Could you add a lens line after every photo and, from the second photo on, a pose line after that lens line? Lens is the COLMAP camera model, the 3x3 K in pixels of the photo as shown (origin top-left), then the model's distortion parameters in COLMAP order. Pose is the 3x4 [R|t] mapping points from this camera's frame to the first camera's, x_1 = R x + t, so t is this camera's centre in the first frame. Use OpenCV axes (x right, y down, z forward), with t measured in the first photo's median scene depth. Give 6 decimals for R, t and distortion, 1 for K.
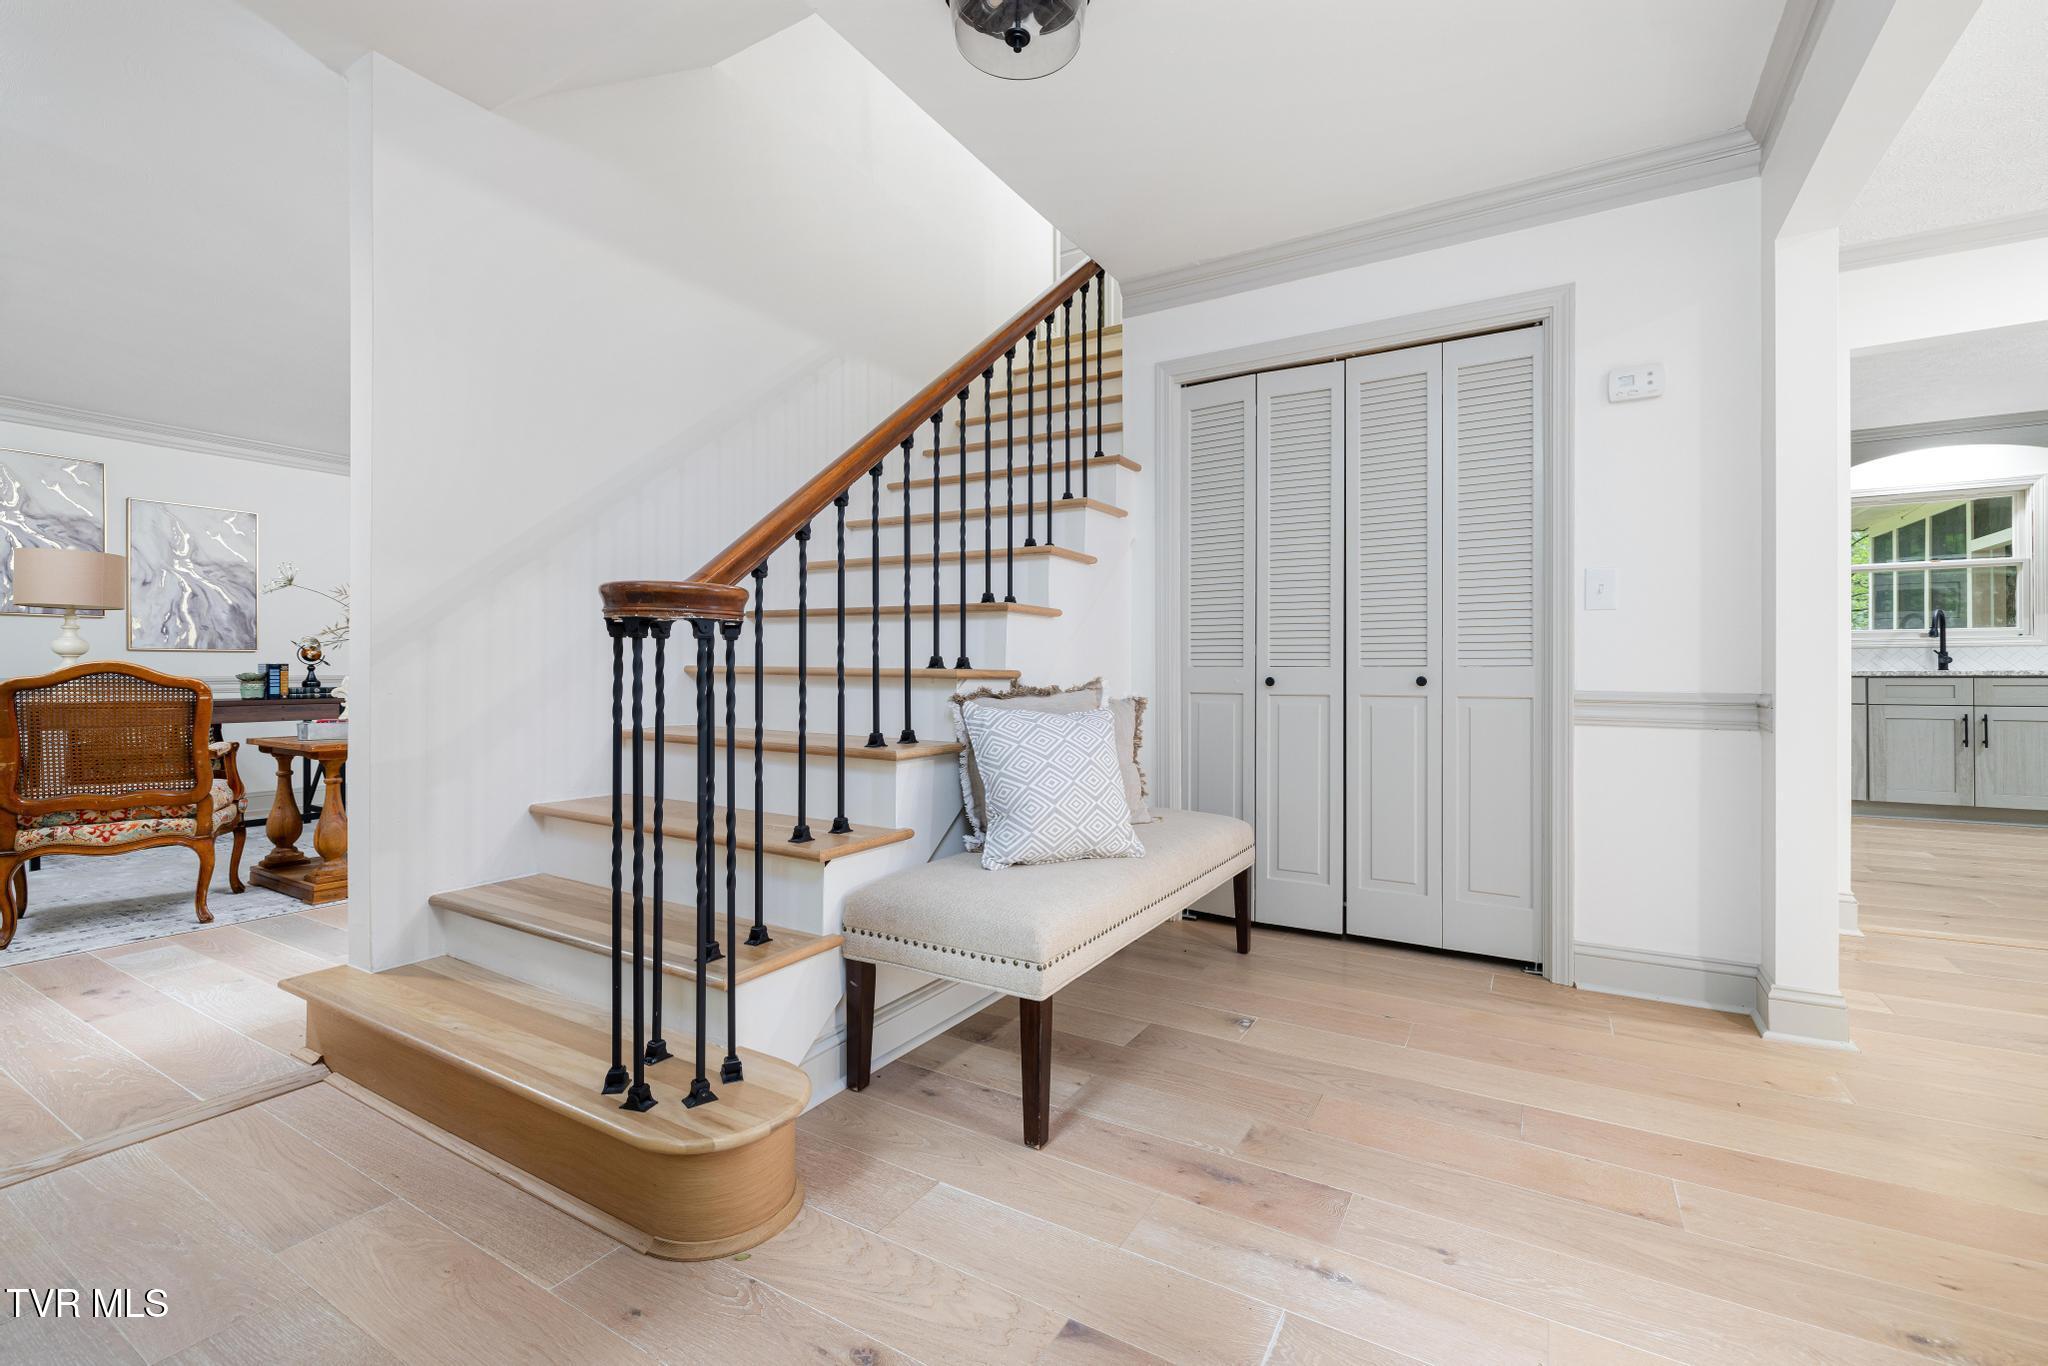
lens RADIAL K [[871.5, 0, 1029.6], [0, 871.5, 674.9], [0, 0, 1]] dist [0.002450, -0.000858]
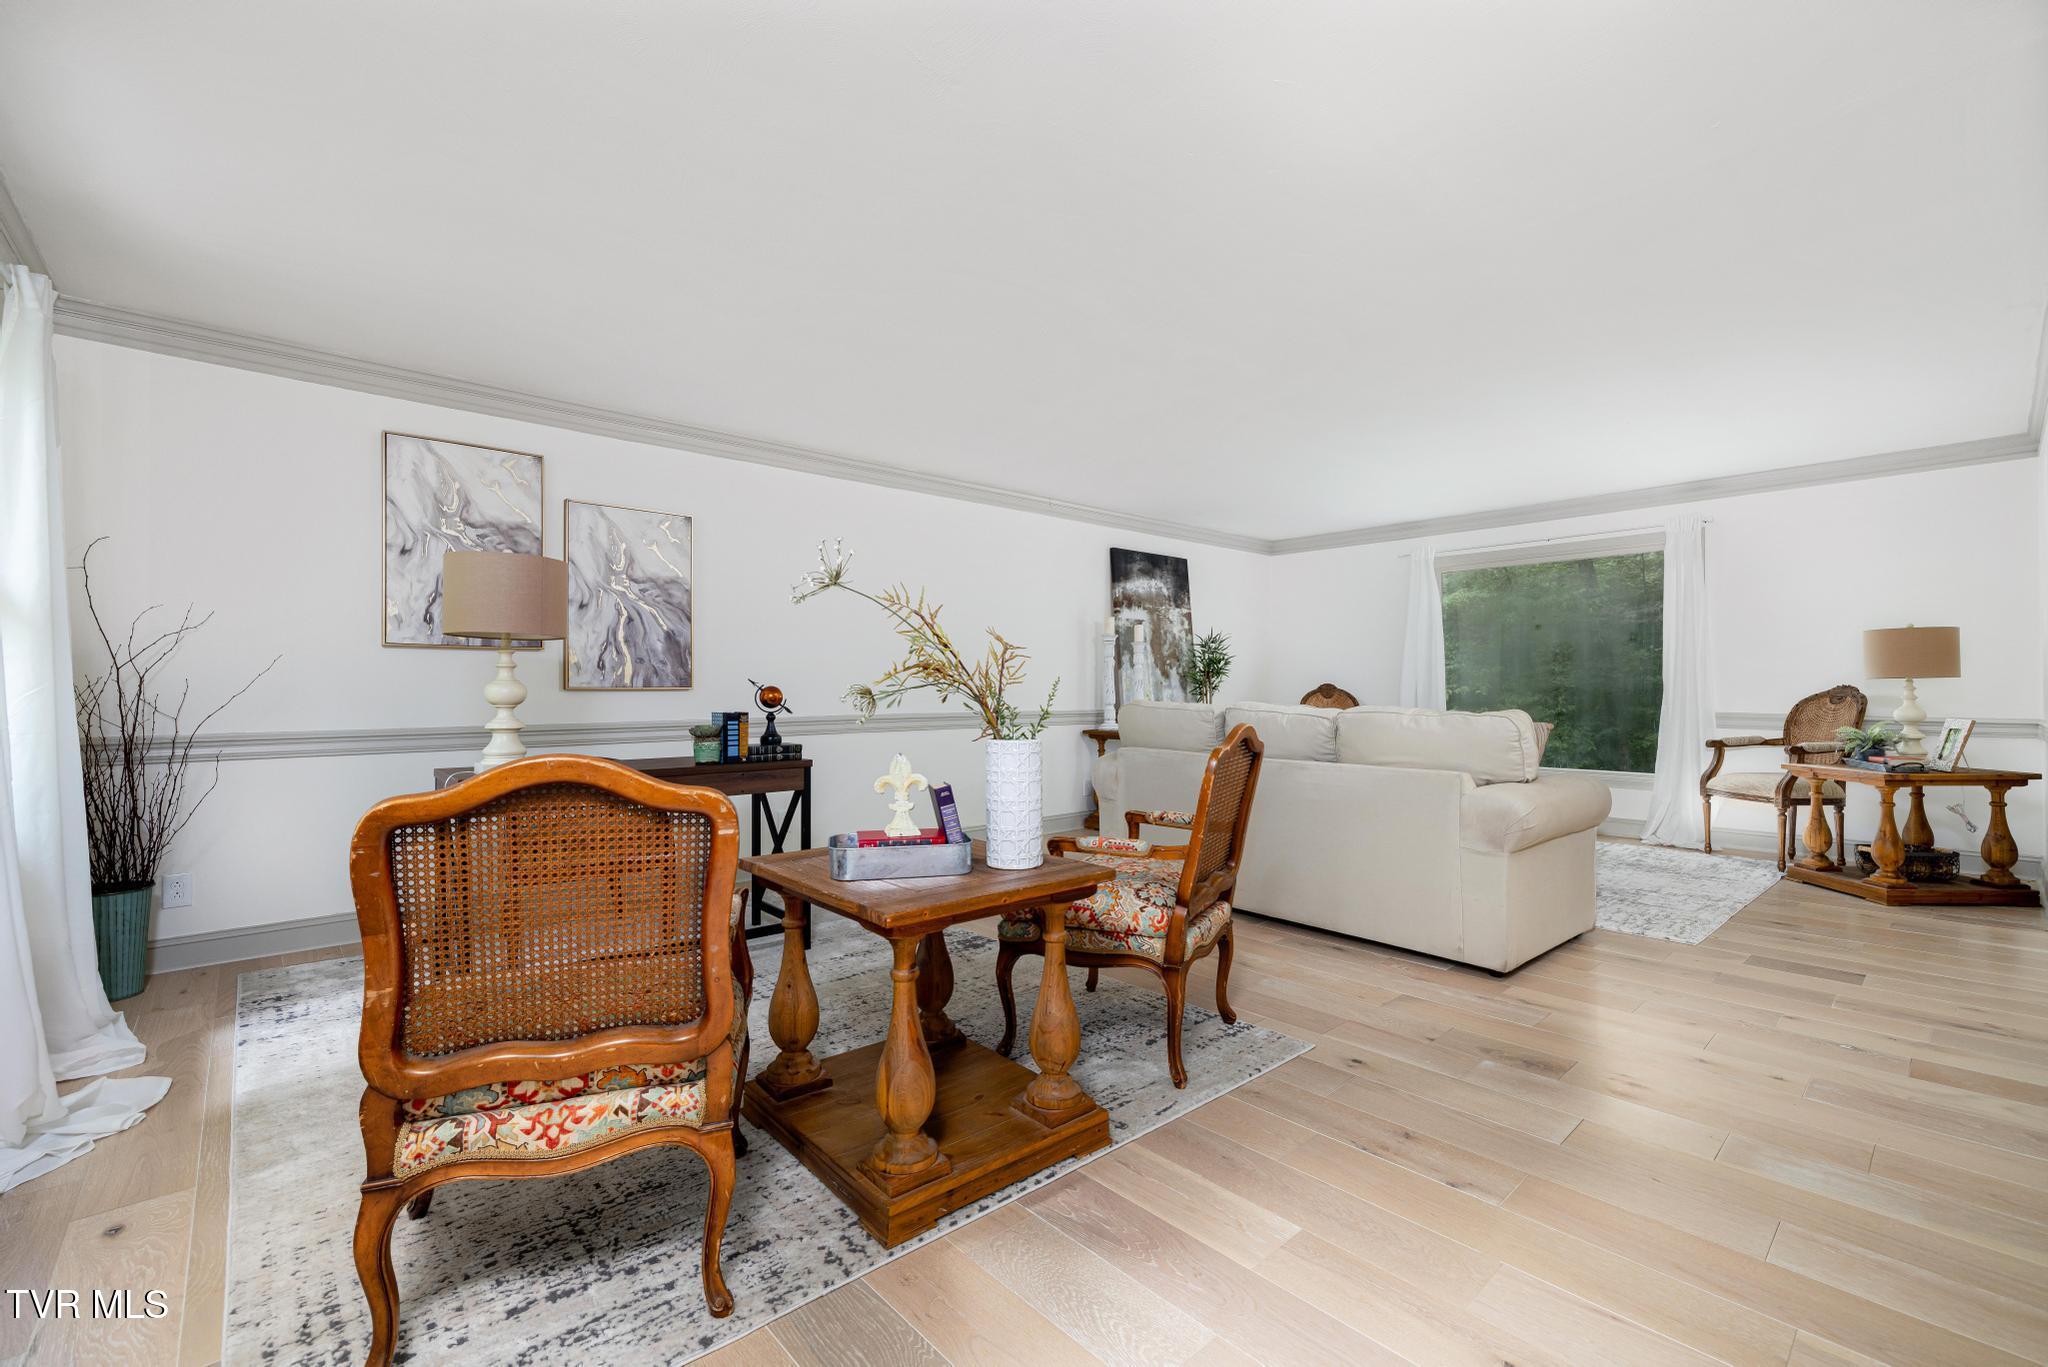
lens RADIAL K [[871.5, 0, 1025.6], [0, 871.5, 685.7], [0, 0, 1]] dist [0.002450, -0.000858]
pose [[0.954577, -0.000140, -0.297966, -0.420291], [-0.002358, 0.999965, -0.008024, -0.028745], [0.297956, 0.008362, 0.954543, 0.389884]]
